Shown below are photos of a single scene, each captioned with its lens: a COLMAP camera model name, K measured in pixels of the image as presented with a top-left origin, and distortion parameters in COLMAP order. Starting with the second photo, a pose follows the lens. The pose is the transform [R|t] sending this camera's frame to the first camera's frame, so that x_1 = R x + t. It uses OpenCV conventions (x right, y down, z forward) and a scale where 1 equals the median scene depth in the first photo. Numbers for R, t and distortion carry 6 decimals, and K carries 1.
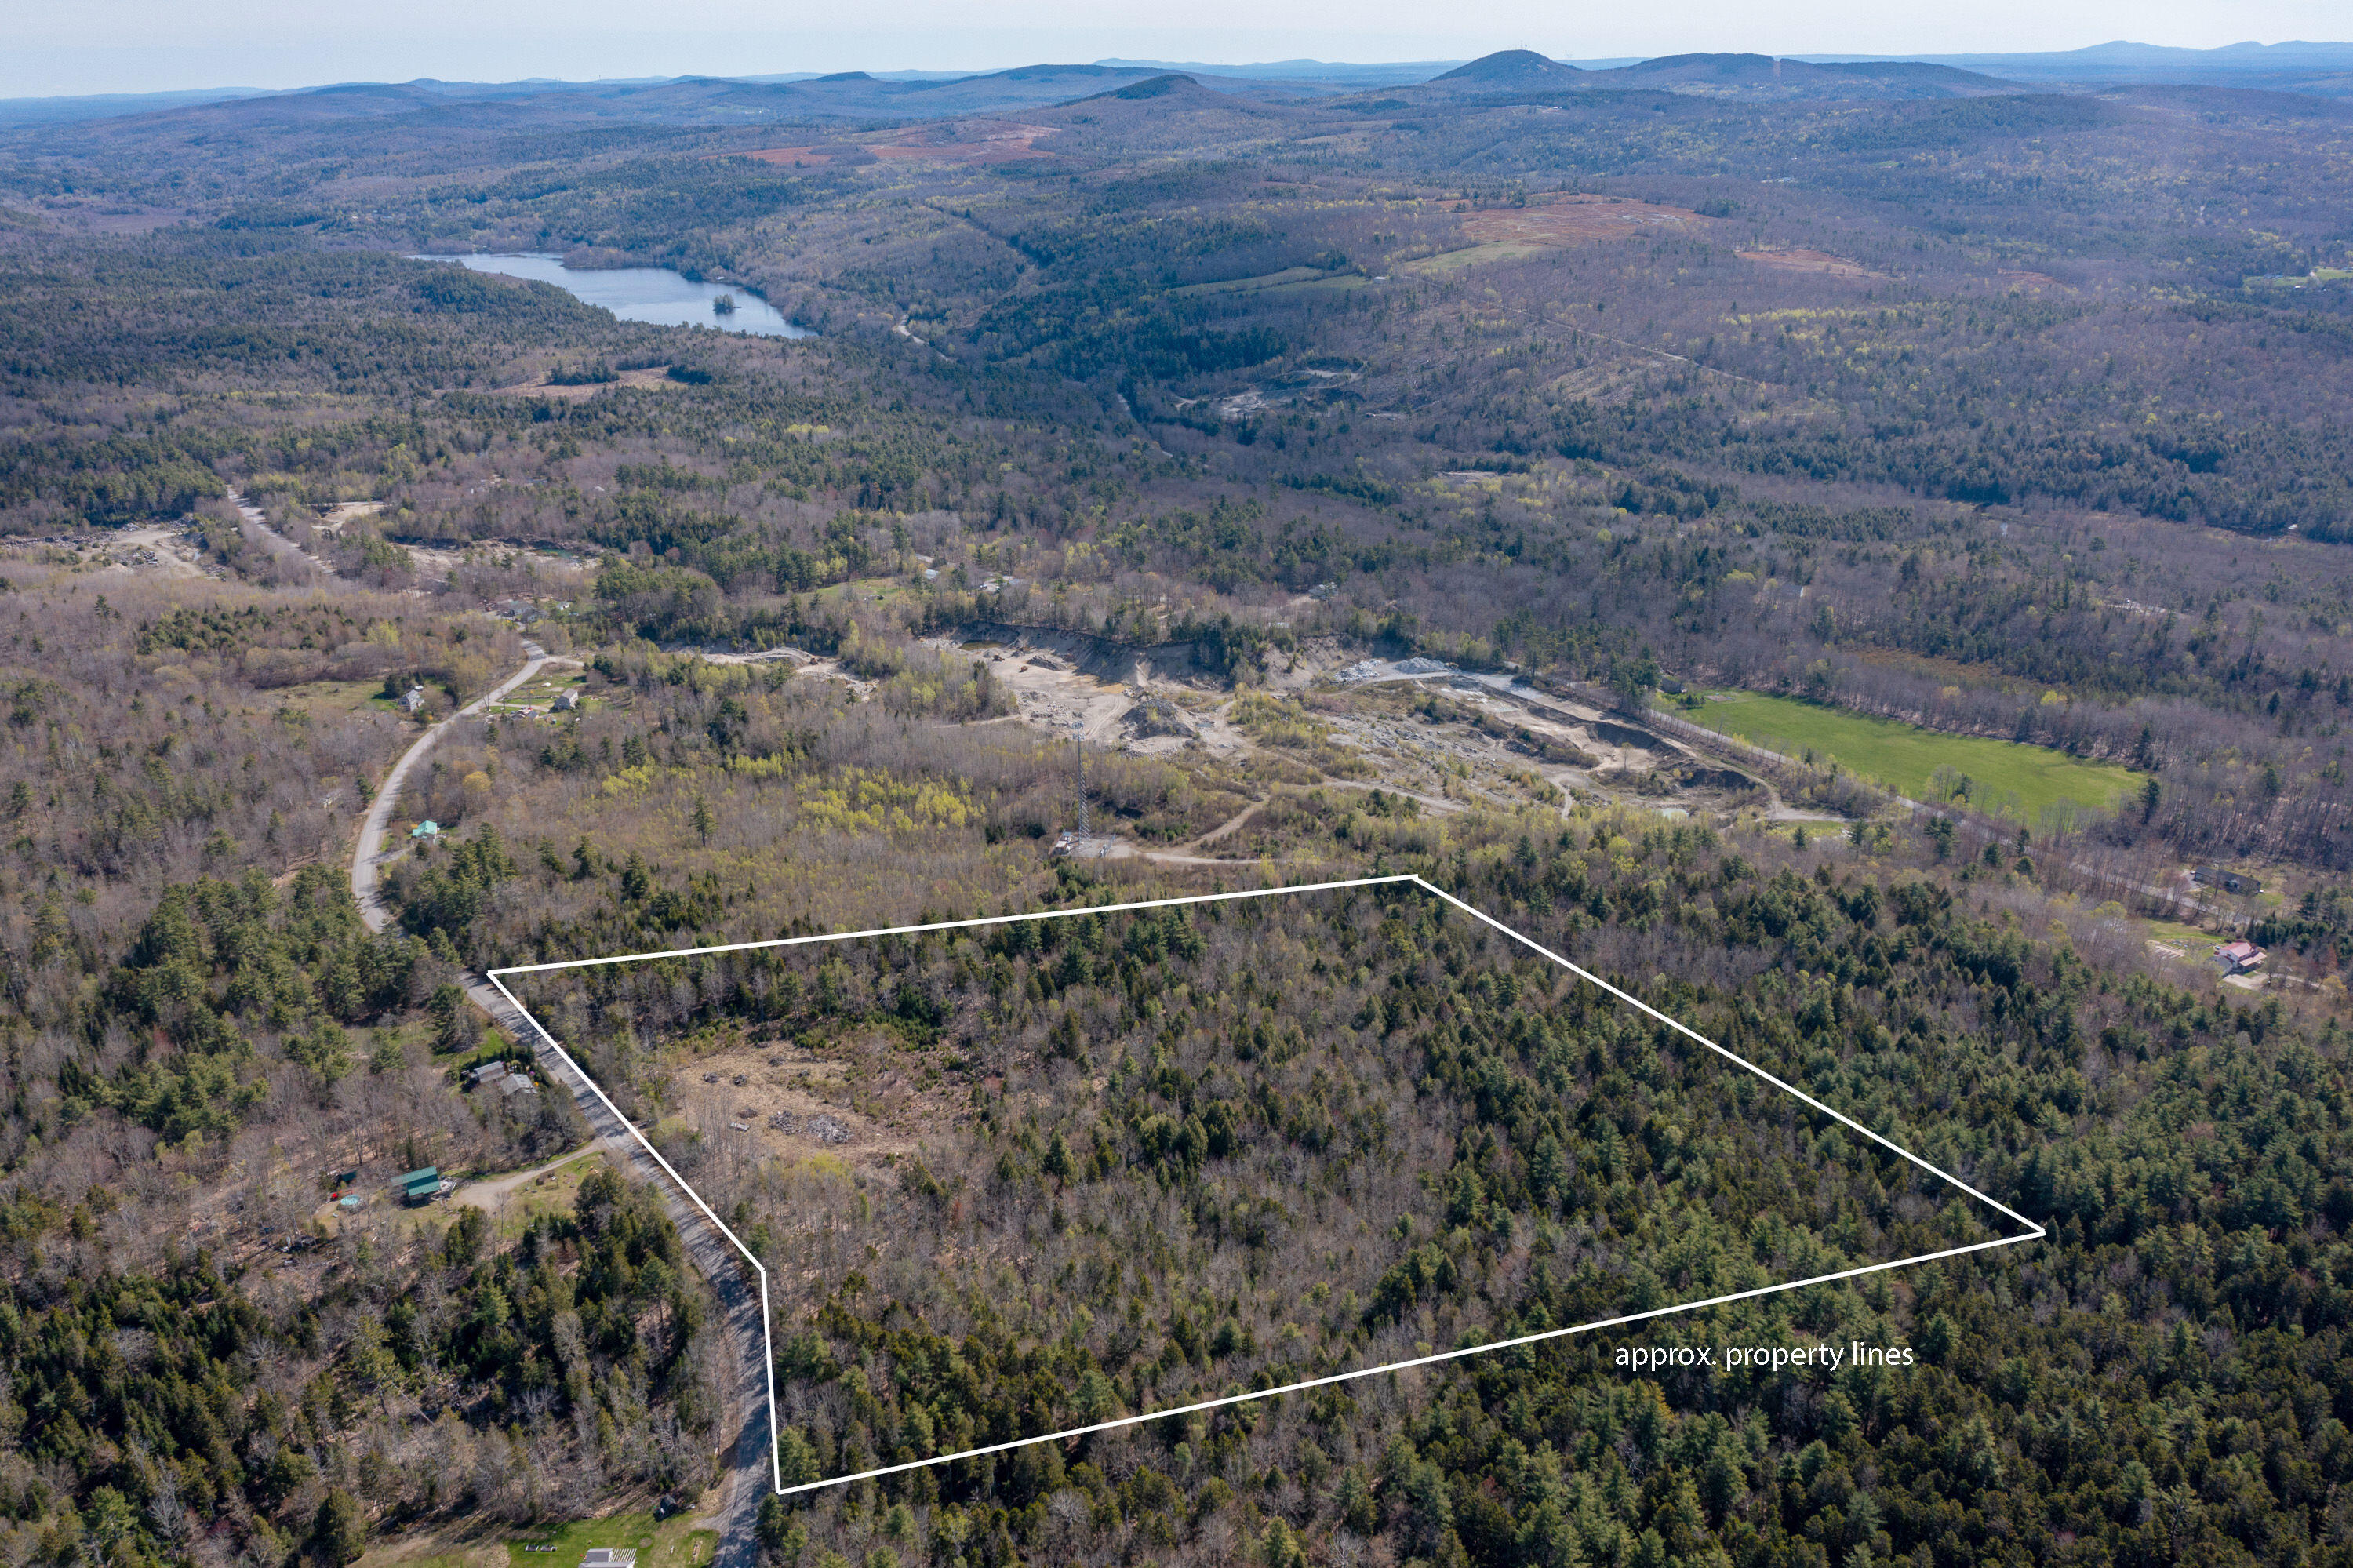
lens RADIAL K [[1864.9, 0, 1179.7], [0, 1864.9, 787.2], [0, 0, 1]] dist [-0.022073, 0.015837]
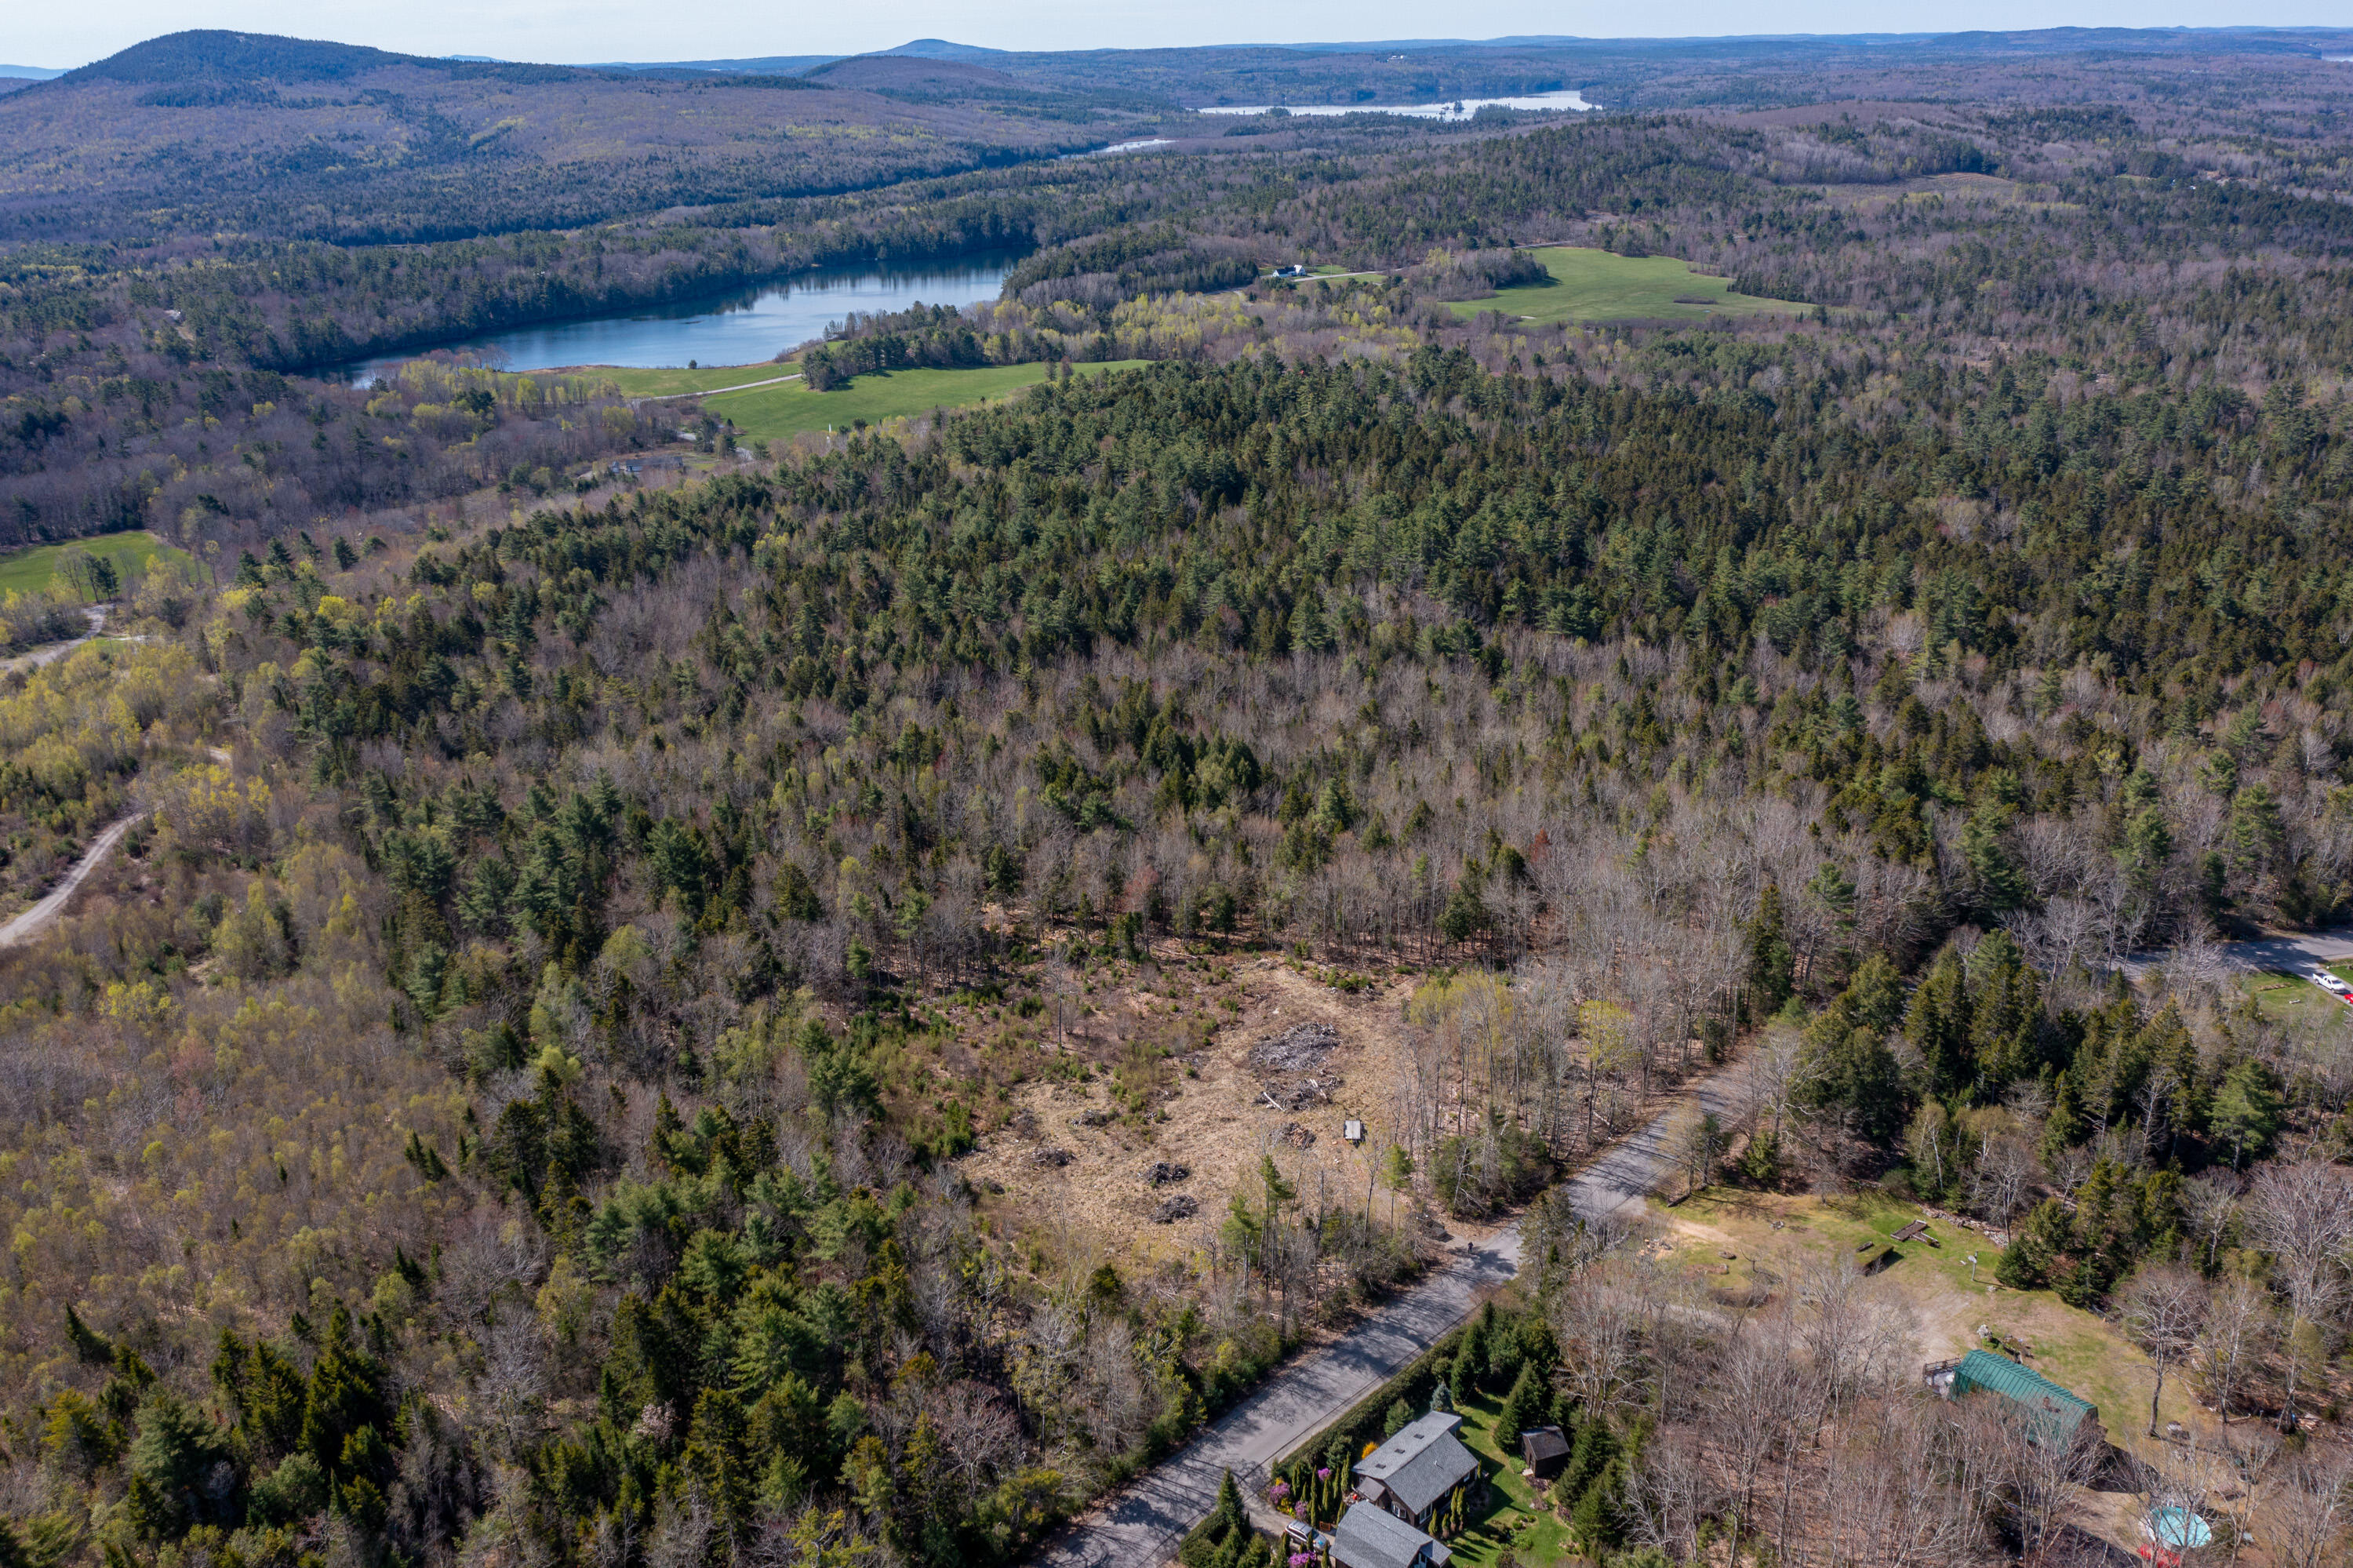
lens RADIAL K [[1865.4, 0, 1180.9], [0, 1865.4, 780.5], [0, 0, 1]] dist [-0.016192, 0.002791]
pose [[-0.168804, -0.347049, 0.922530, -0.489721], [0.385899, 0.837974, 0.385851, -0.061432], [-0.906966, 0.421137, -0.007528, 0.803074]]
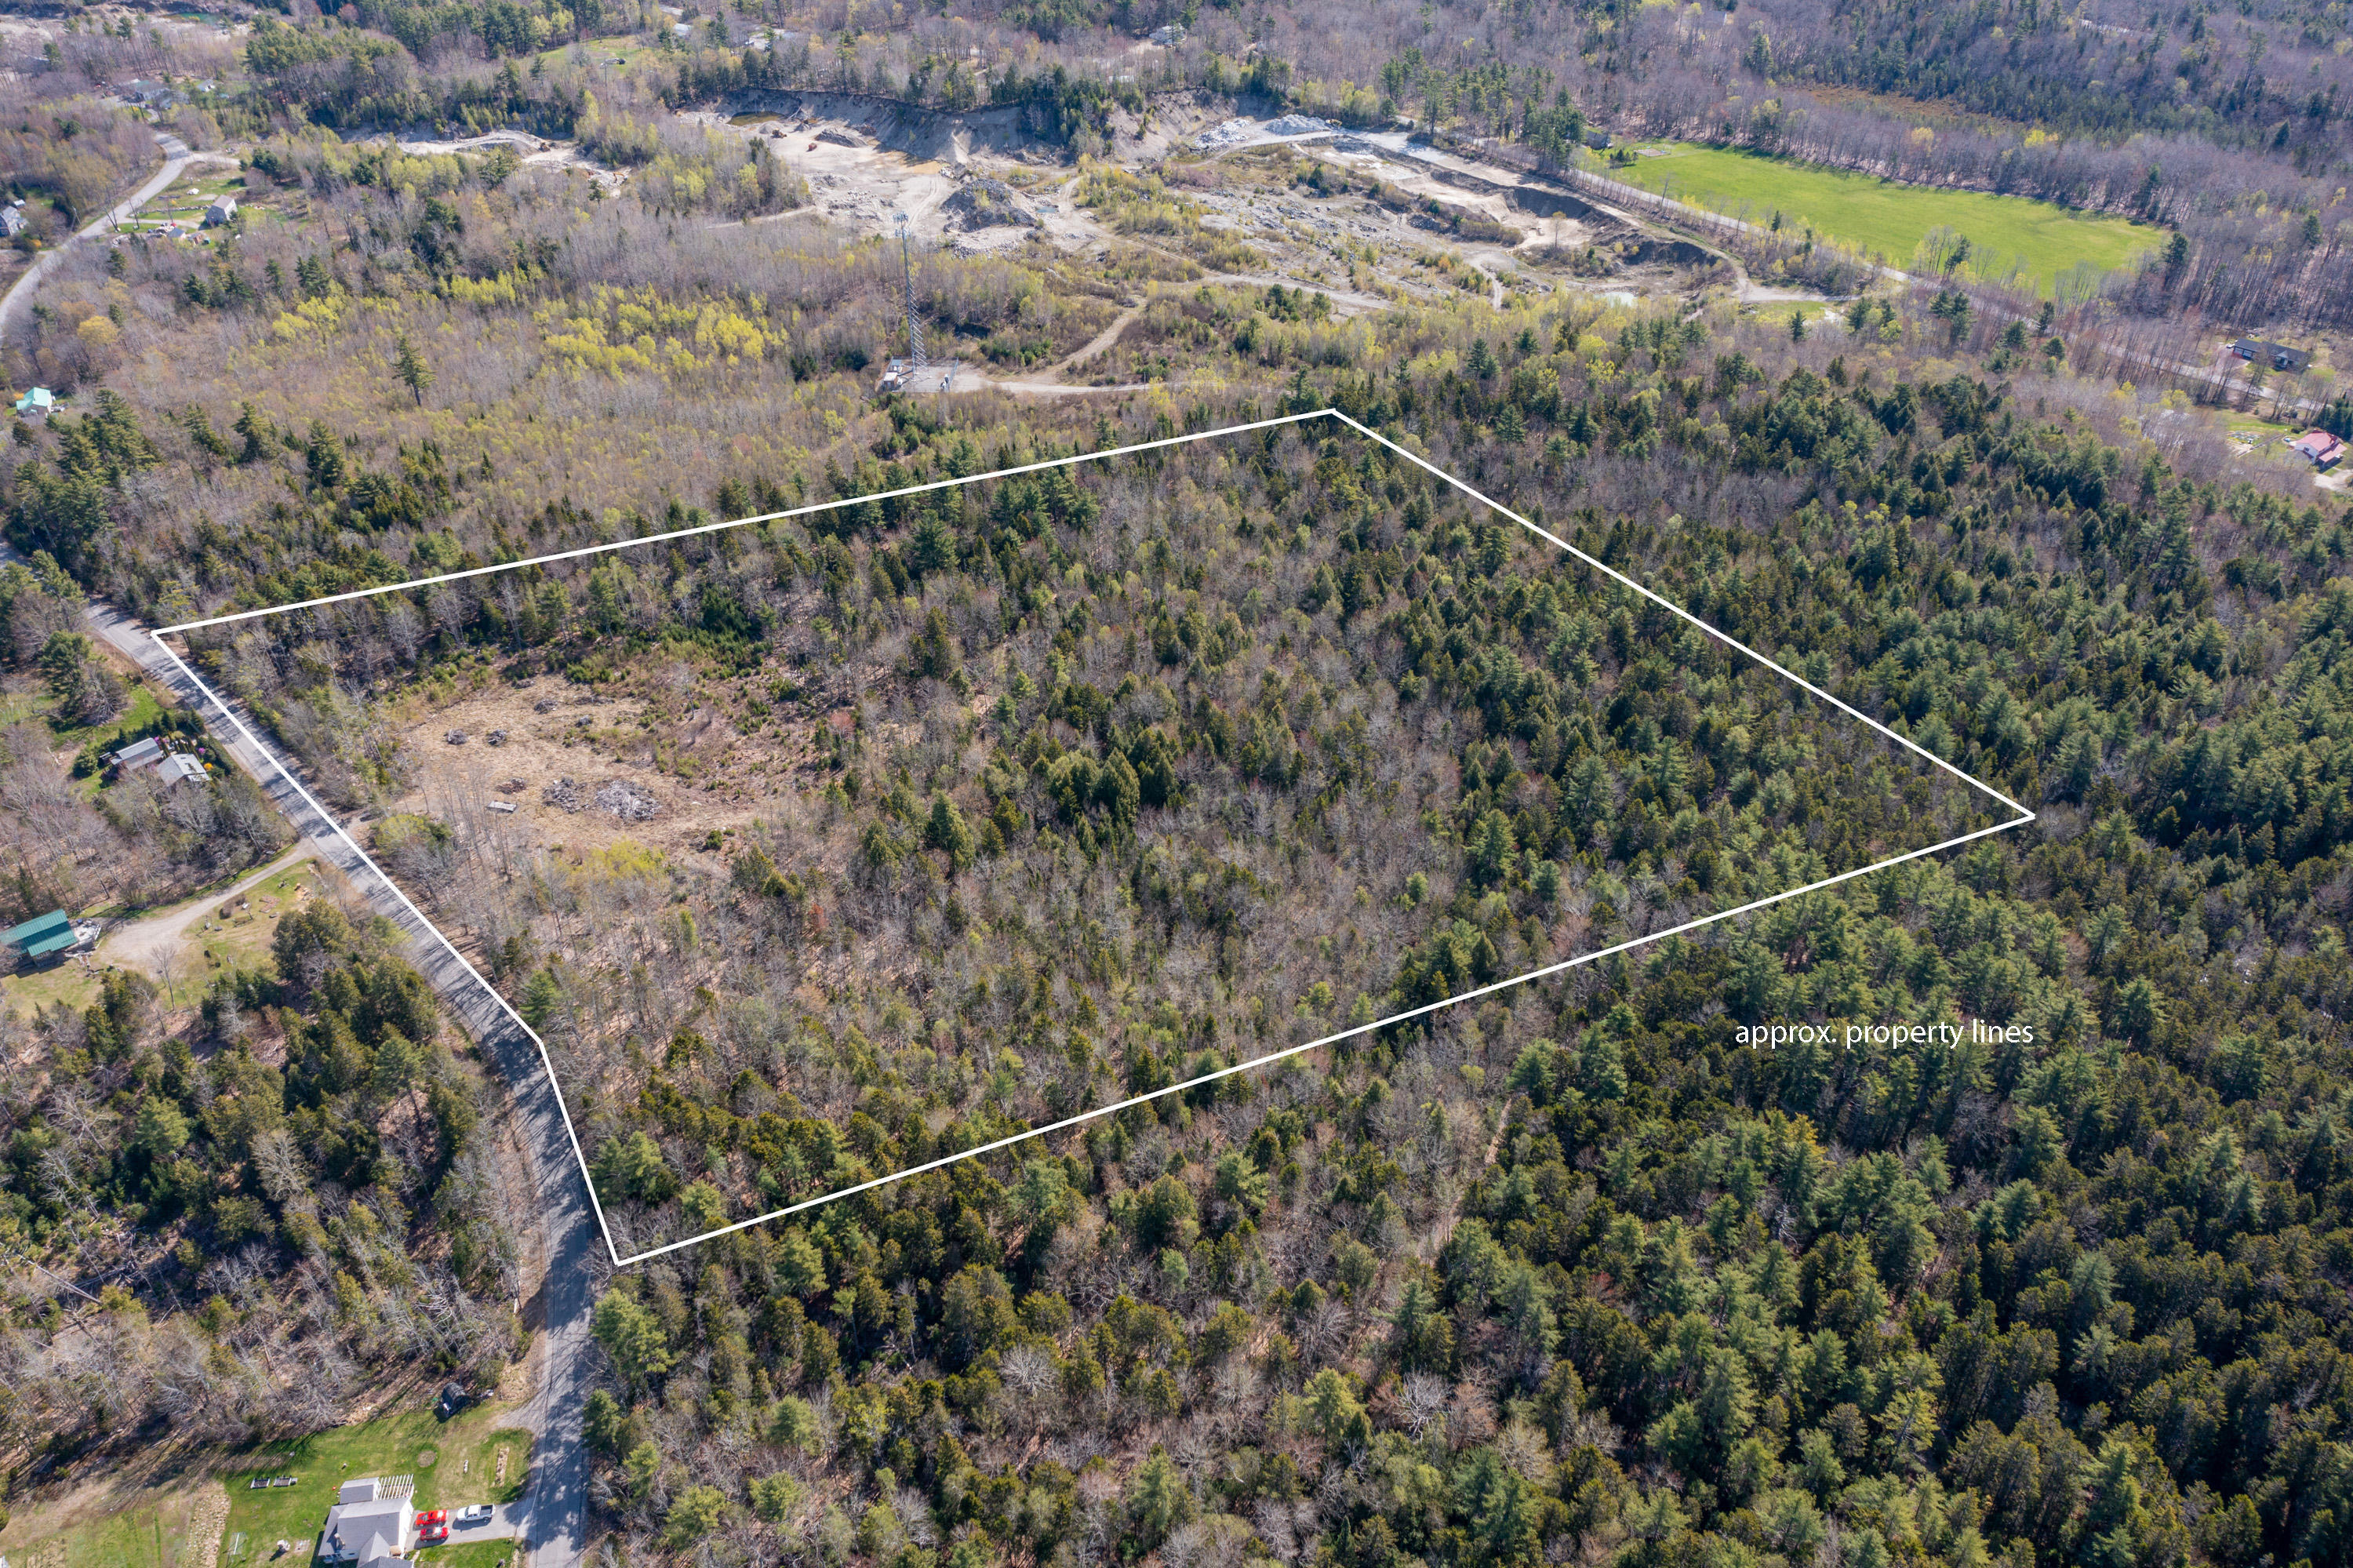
lens RADIAL K [[1864.9, 0, 1179.7], [0, 1864.9, 787.2], [0, 0, 1]] dist [-0.022073, 0.015837]
pose [[0.993203, -0.069270, 0.093540, -0.030889], [0.041872, 0.962468, 0.268147, -0.008844], [-0.108604, -0.262408, 0.958826, 0.213715]]
